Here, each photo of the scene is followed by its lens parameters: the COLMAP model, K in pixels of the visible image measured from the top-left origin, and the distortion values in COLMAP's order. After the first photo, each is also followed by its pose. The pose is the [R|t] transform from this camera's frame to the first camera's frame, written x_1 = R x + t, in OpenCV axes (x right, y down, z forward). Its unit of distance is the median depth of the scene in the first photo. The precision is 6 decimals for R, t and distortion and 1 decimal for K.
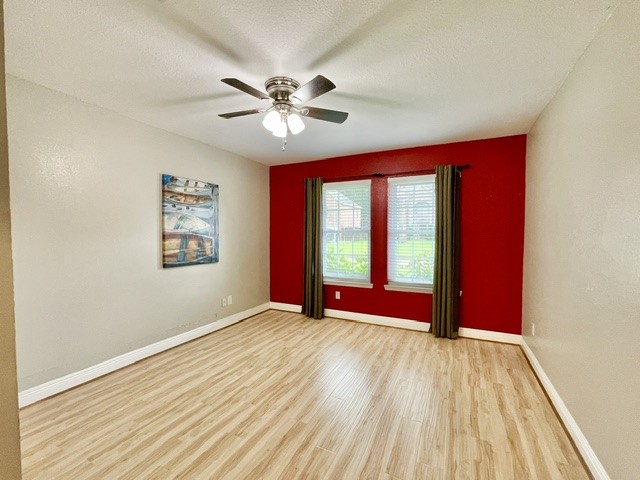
lens RADIAL K [[307.3, 0, 322.2], [0, 307.3, 229.0], [0, 0, 1]] dist [-0.040332, 0.018561]
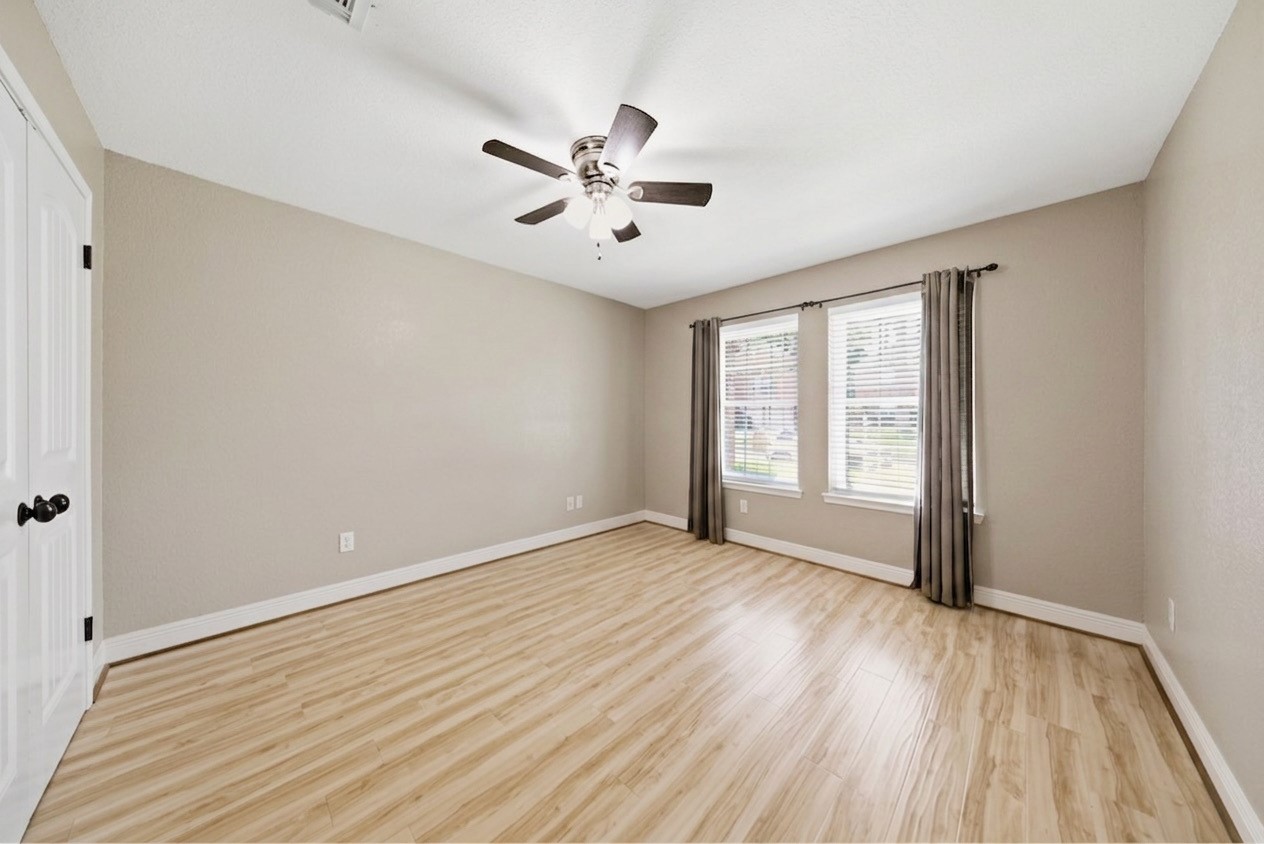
lens RADIAL K [[416.9, 0, 632.0], [0, 416.9, 416.9], [0, 0, 1]] dist [0.000946, -0.000078]
pose [[0.944308, 0.007006, -0.328987, 0.160594], [-0.004055, 0.999945, 0.009655, 0.036173], [0.329037, -0.007783, 0.944285, 0.180167]]
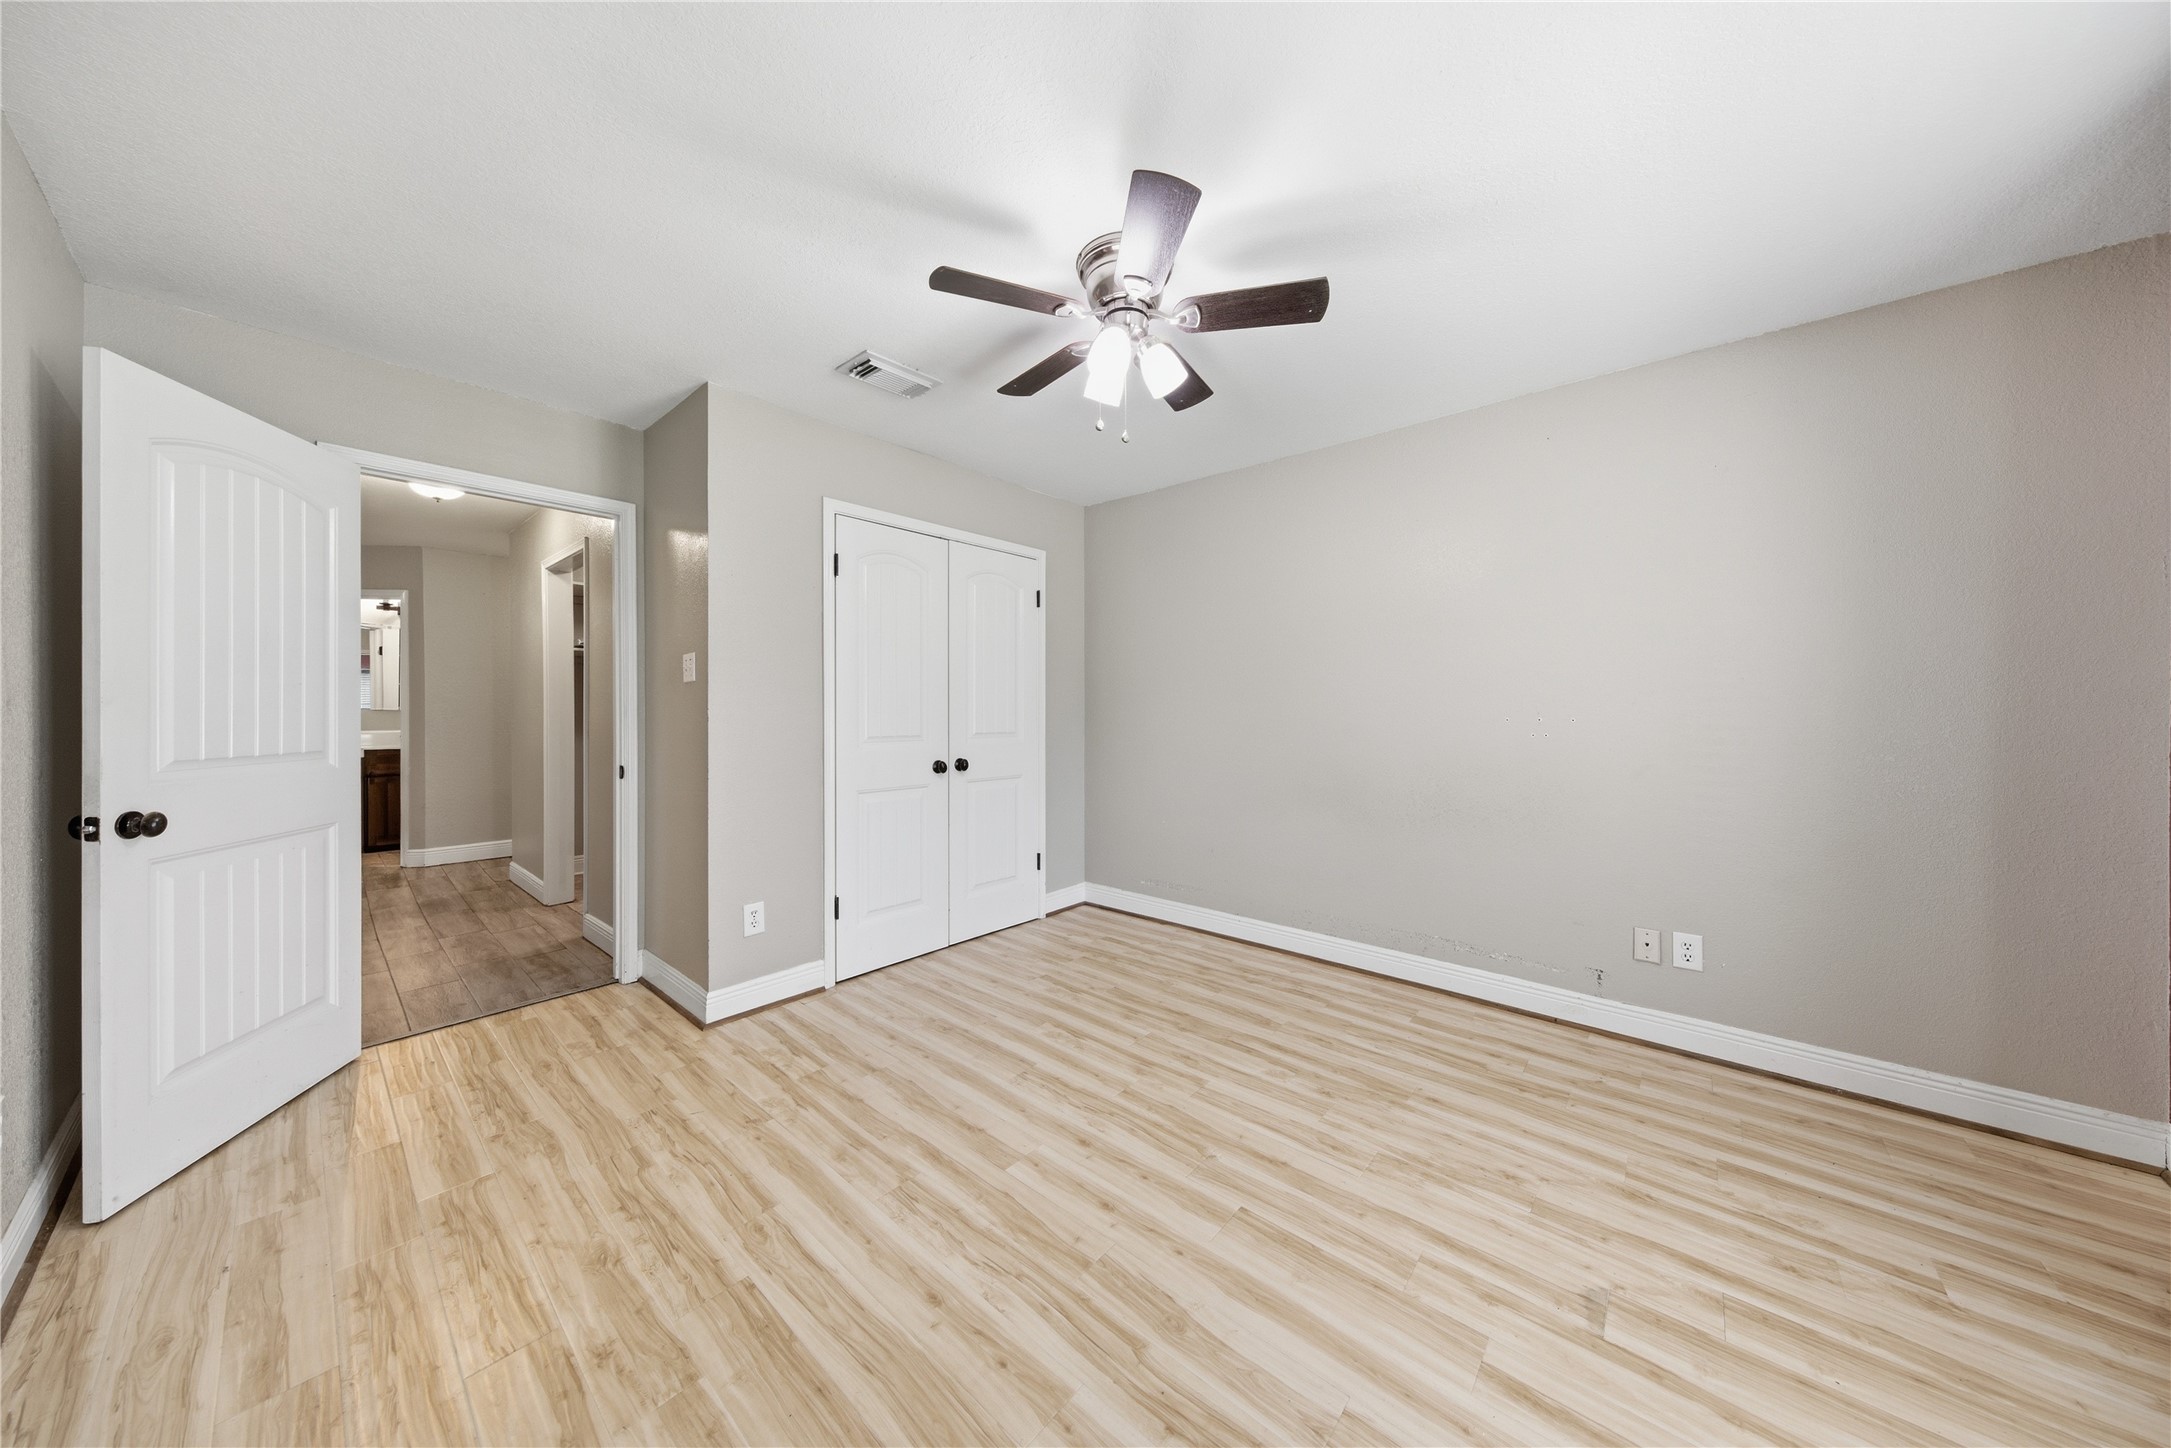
lens RADIAL K [[716.0, 0, 1085.5], [0, 716.0, 715.2], [0, 0, 1]] dist [0.000946, -0.000078]
pose [[-0.310423, 0.011379, -0.950530, 0.514933], [0.002737, 0.999935, 0.011077, 0.043728], [0.950595, 0.000837, -0.310434, 0.927442]]
